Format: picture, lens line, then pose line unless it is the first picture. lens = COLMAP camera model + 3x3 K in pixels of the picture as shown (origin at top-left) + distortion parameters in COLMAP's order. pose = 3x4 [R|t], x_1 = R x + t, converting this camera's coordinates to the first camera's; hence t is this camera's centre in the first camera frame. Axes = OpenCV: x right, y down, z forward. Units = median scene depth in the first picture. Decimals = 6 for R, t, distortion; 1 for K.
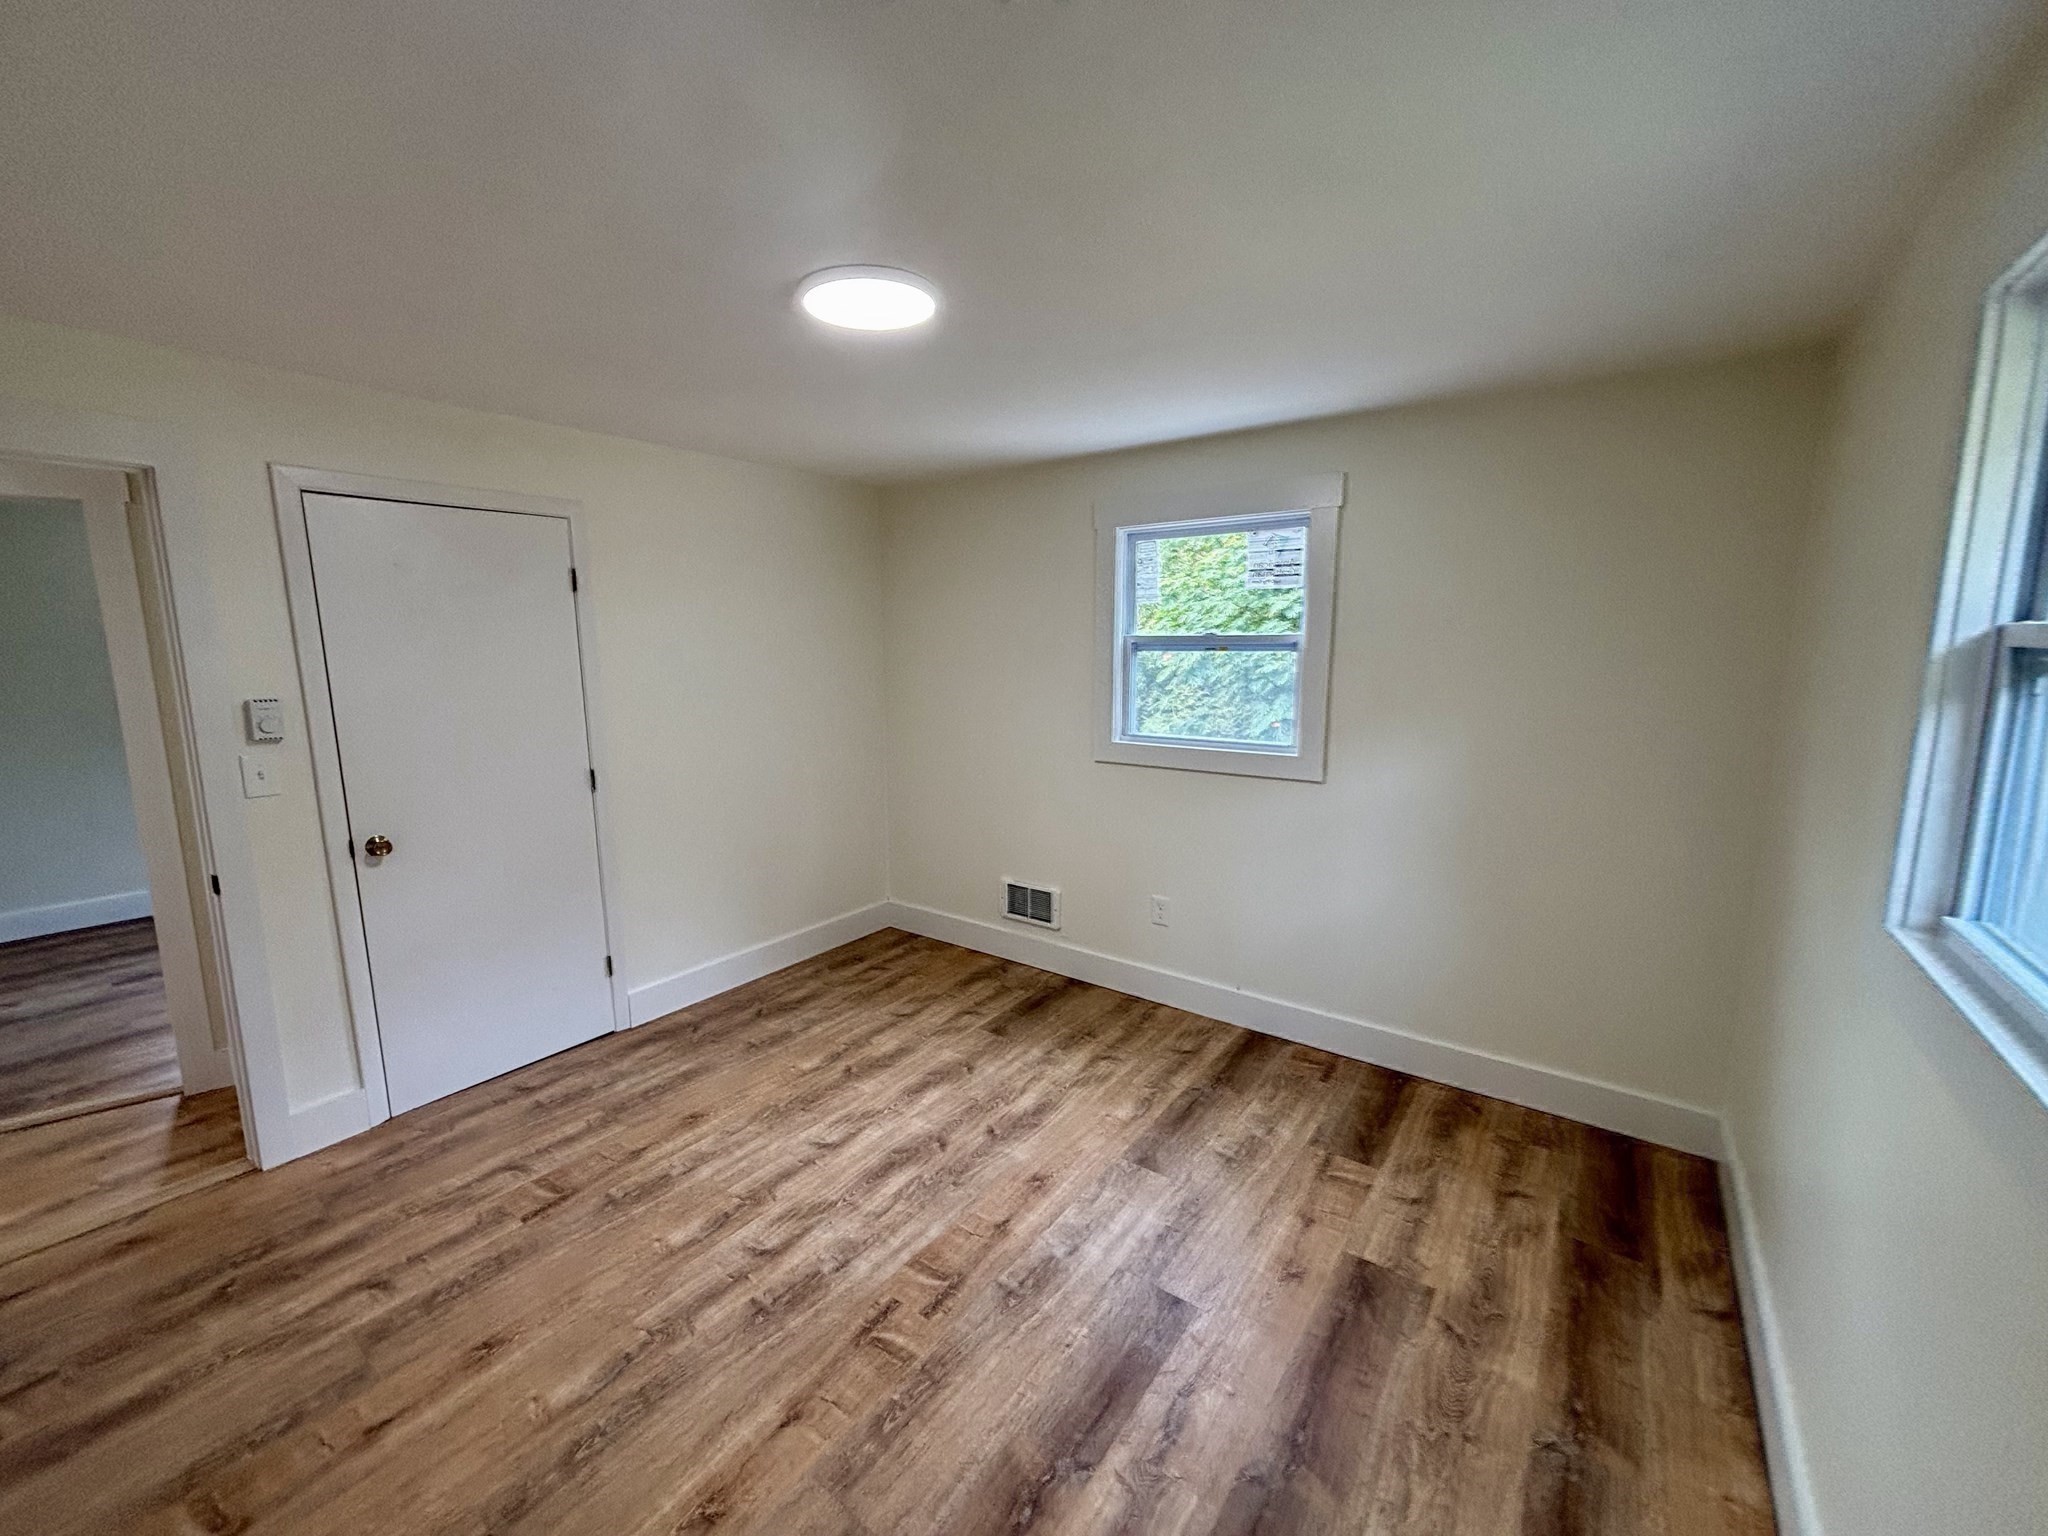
lens RADIAL K [[832.7, 0, 1024.7], [0, 832.7, 775.3], [0, 0, 1]] dist [-0.004271, -0.000148]
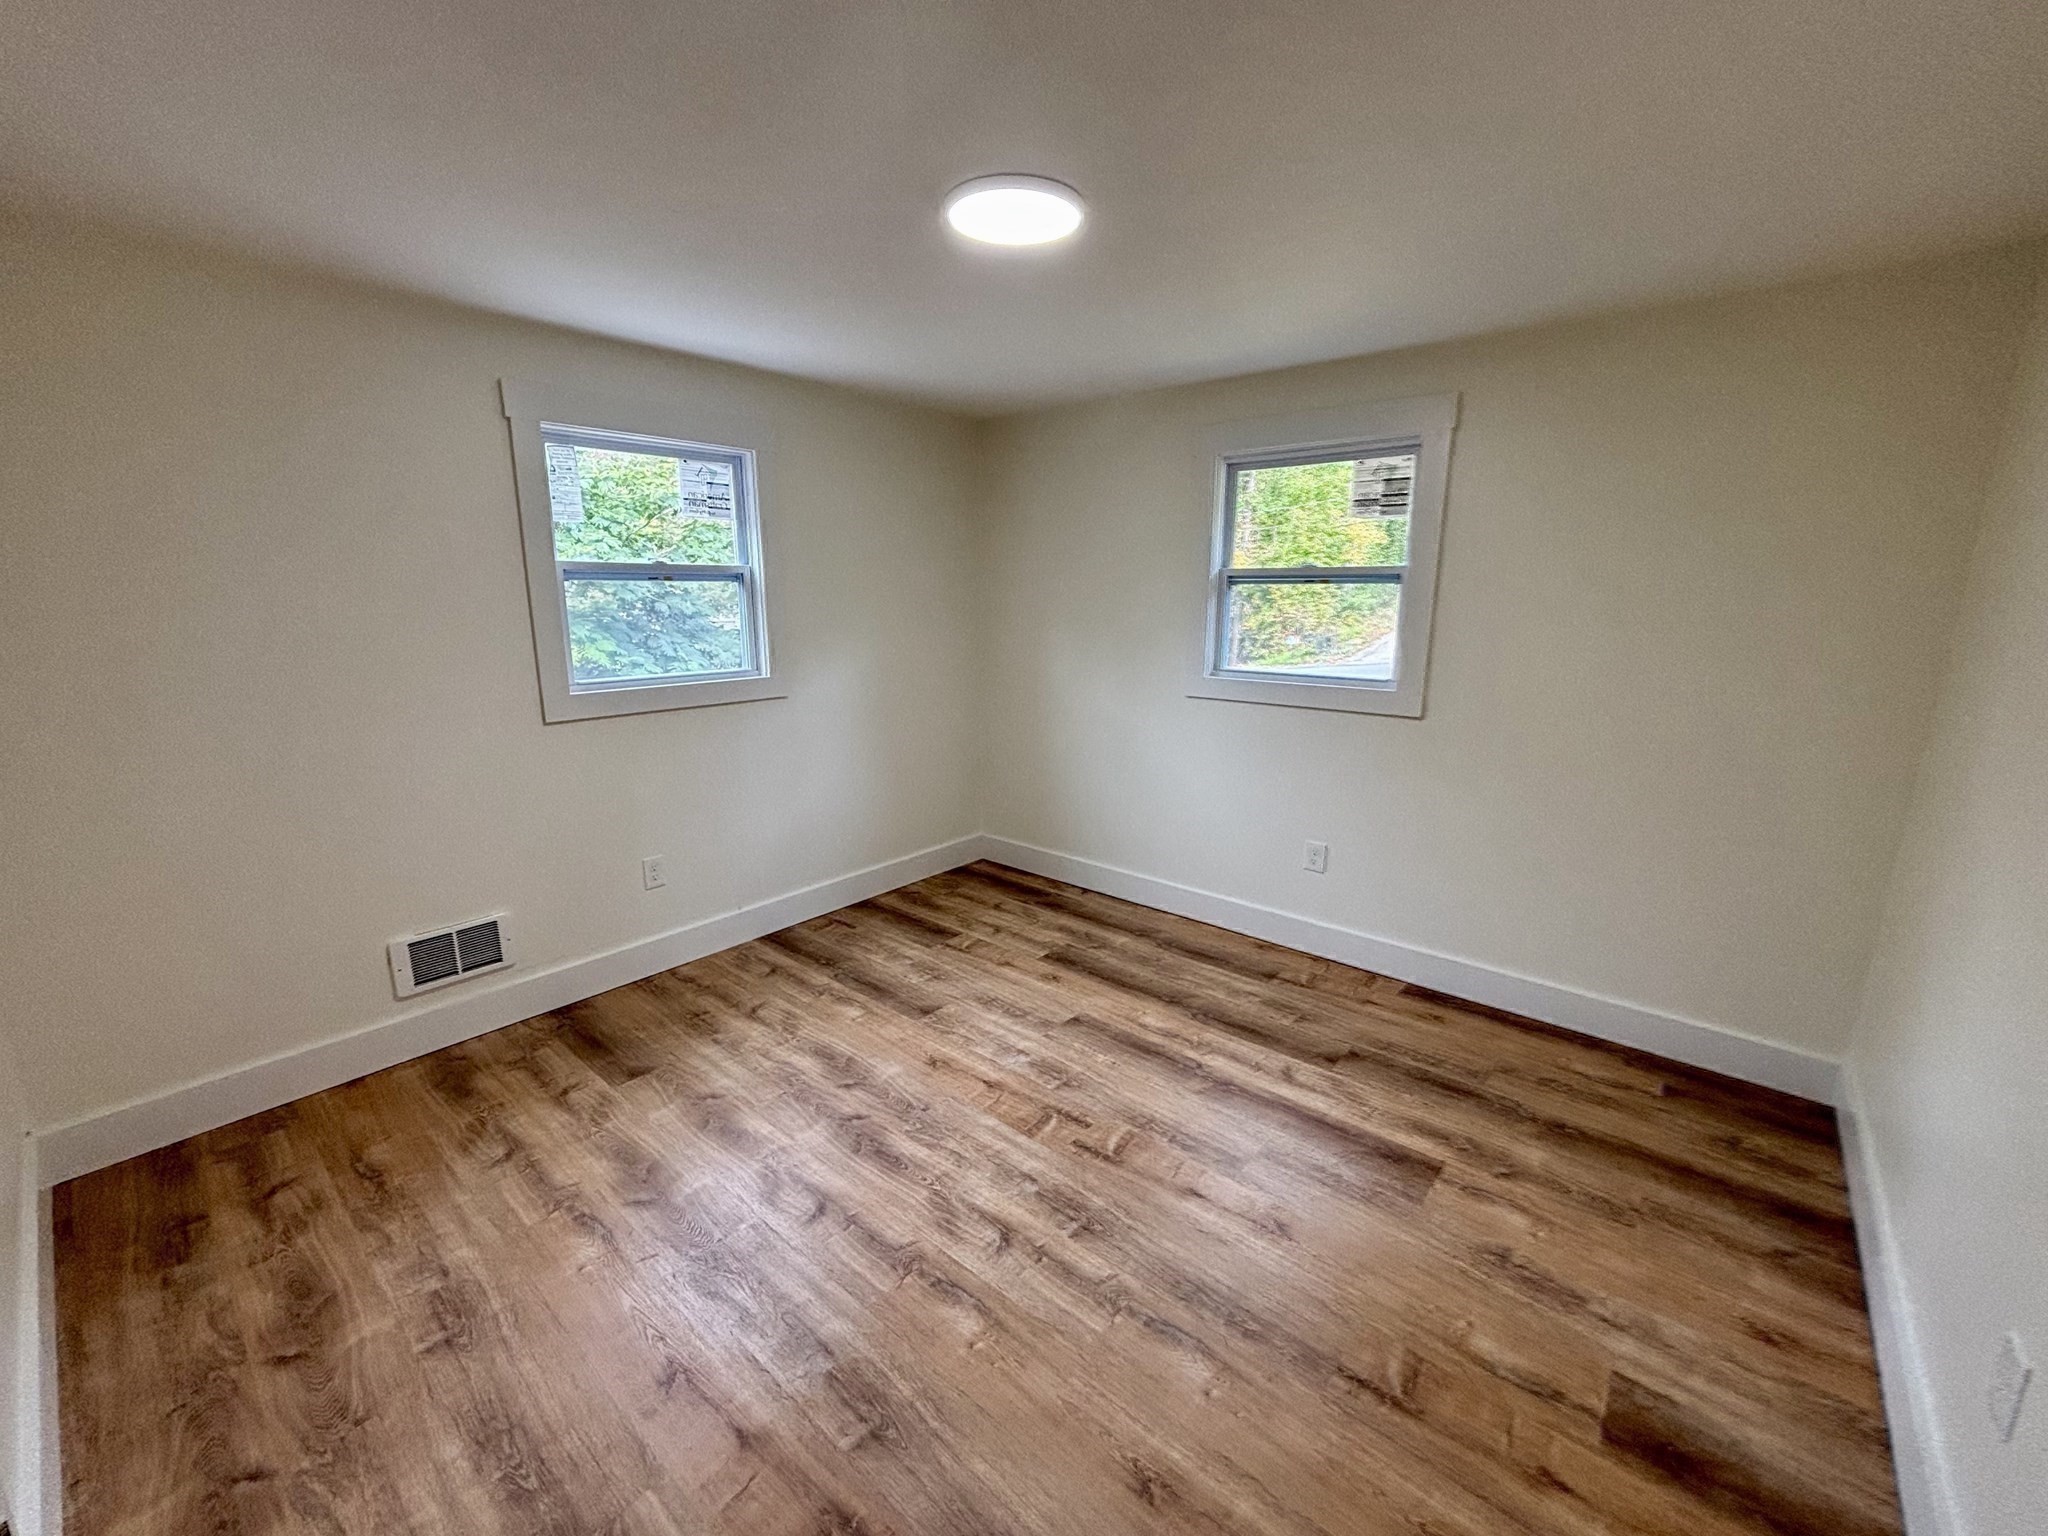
lens RADIAL K [[832.7, 0, 1014.0], [0, 832.7, 755.4], [0, 0, 1]] dist [-0.004271, -0.000148]
pose [[0.091505, -0.200635, 0.975383, -0.803592], [0.171857, 0.967977, 0.182989, -0.070012], [-0.980863, 0.150882, 0.123055, 0.592817]]
